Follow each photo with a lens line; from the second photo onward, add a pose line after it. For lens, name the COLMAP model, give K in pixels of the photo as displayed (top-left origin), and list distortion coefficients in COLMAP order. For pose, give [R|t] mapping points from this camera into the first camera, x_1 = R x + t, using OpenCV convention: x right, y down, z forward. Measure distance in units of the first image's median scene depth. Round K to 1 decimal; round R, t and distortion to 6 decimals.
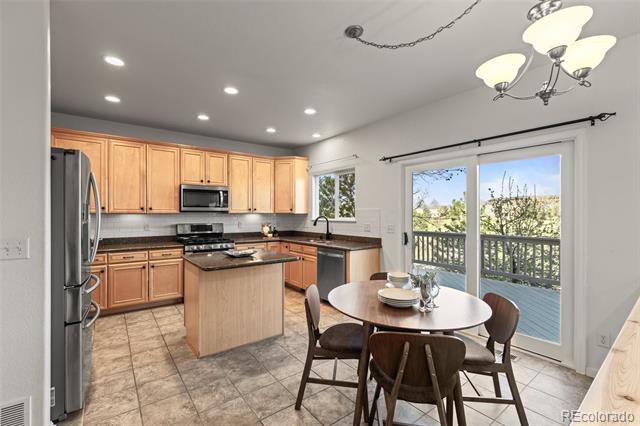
lens RADIAL K [[283.2, 0, 315.0], [0, 283.2, 212.5], [0, 0, 1]] dist [-0.002236, 0.000732]
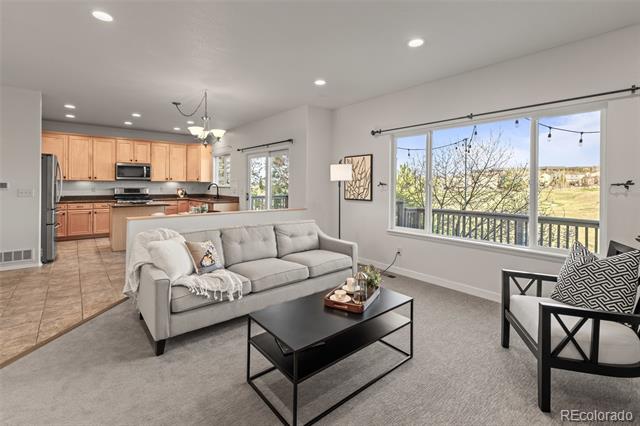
lens RADIAL K [[283.2, 0, 305.8], [0, 283.2, 183.1], [0, 0, 1]] dist [-0.002236, 0.000732]
pose [[0.998353, 0.008182, 0.056784, 0.488336], [-0.008330, 0.999962, 0.002371, 0.002710], [-0.056762, -0.002840, 0.998384, -0.631149]]
